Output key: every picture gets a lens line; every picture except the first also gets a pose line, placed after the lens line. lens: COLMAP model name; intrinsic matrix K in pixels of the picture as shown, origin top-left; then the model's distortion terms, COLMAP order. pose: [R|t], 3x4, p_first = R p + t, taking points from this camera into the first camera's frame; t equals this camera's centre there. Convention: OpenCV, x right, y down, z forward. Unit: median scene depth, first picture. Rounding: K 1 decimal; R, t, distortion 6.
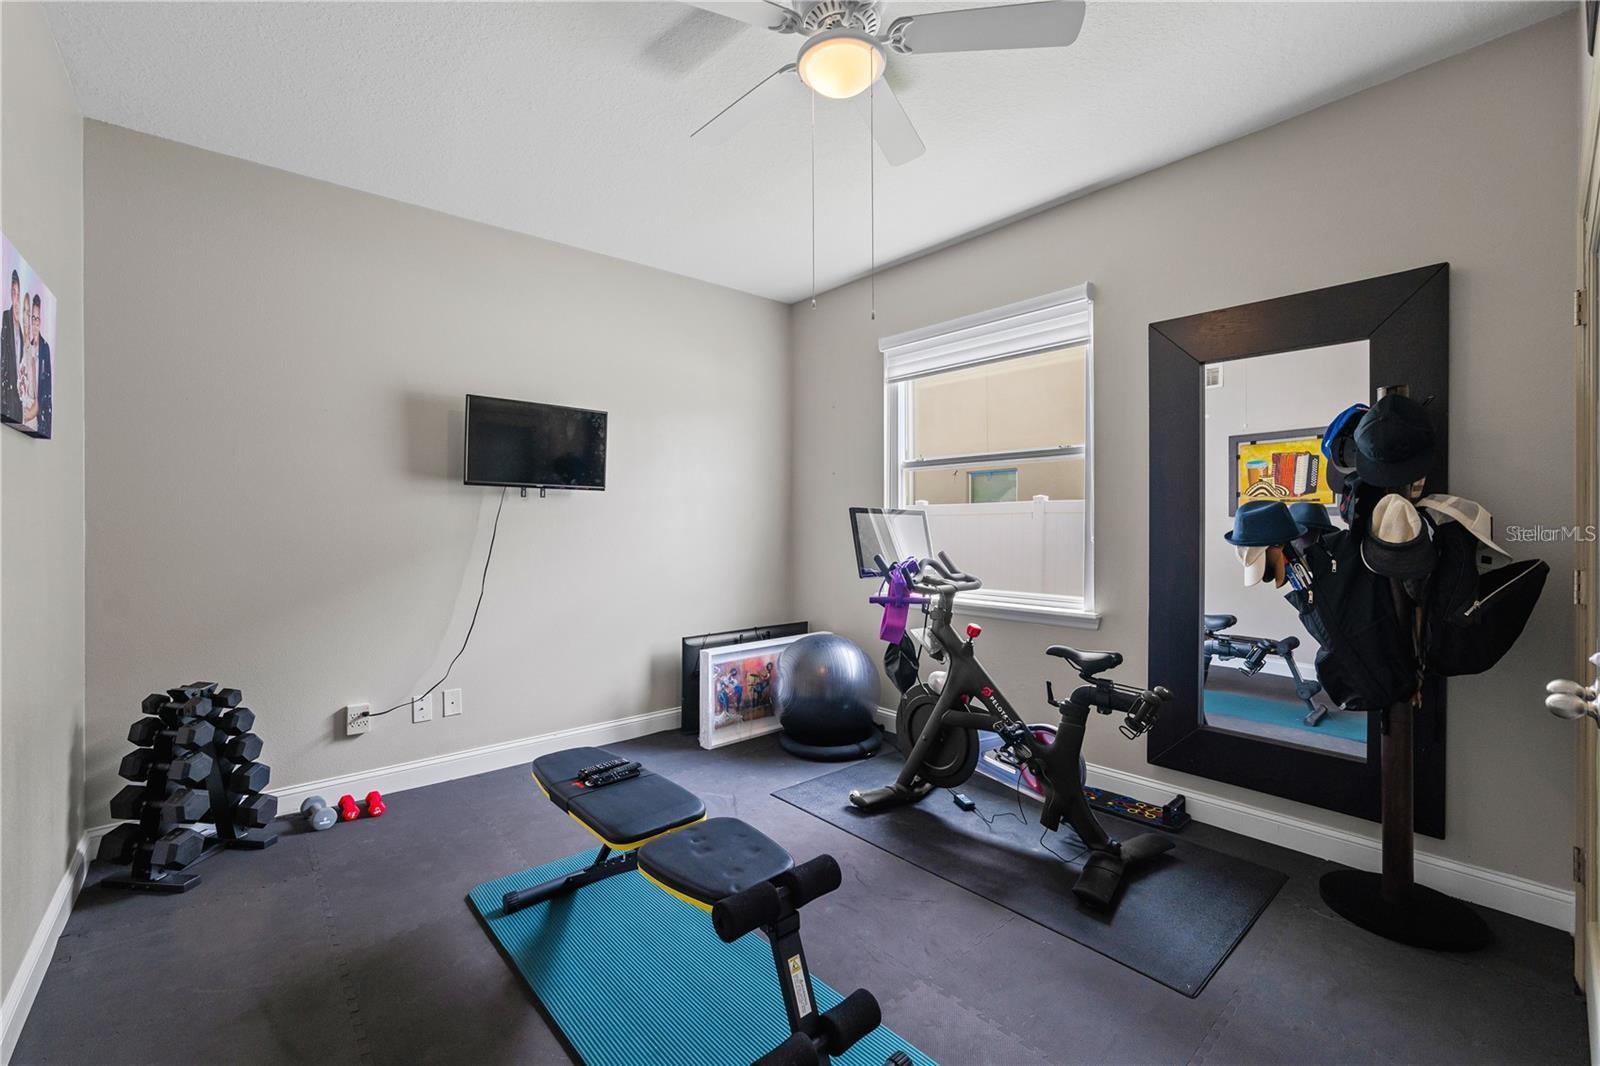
lens RADIAL K [[671.8, 0, 803.9], [0, 671.8, 522.5], [0, 0, 1]] dist [-0.027787, 0.002319]
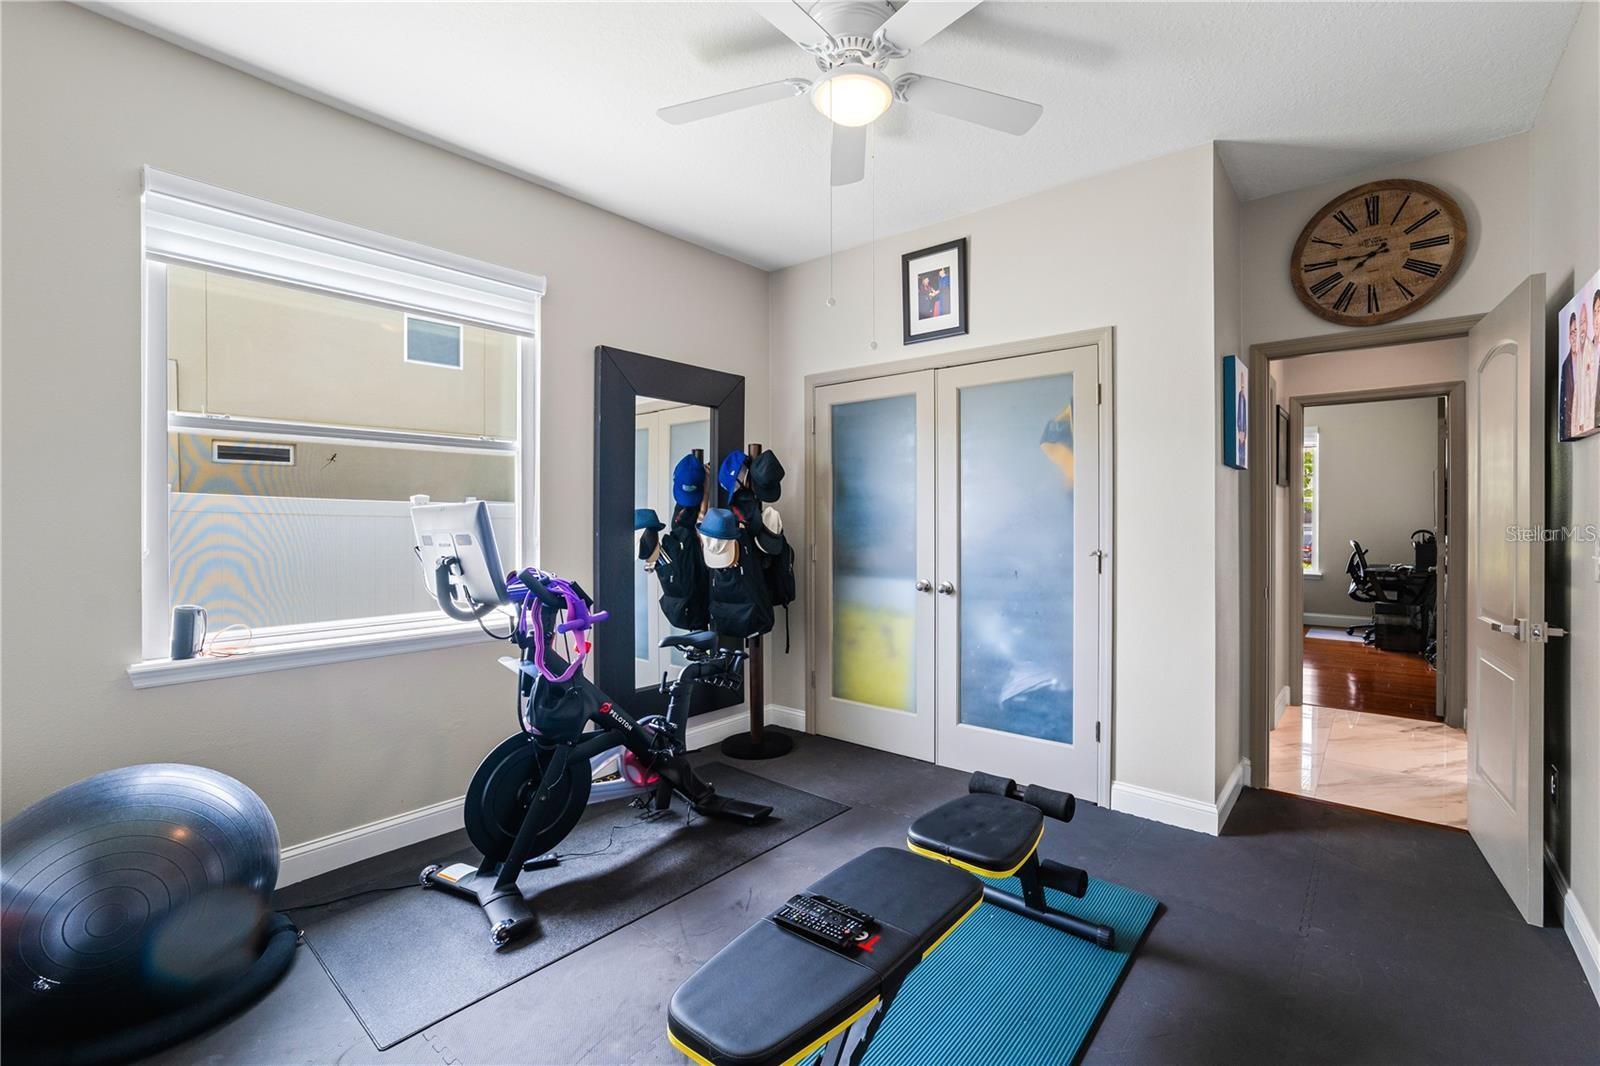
lens RADIAL K [[727.1, 0, 804.1], [0, 727.1, 527.5], [0, 0, 1]] dist [-0.001545, -0.000016]
pose [[-0.160071, -0.005813, 0.987088, -0.870770], [0.007963, 0.999943, 0.007181, -0.000917], [-0.987073, 0.009010, -0.160016, 1.019554]]
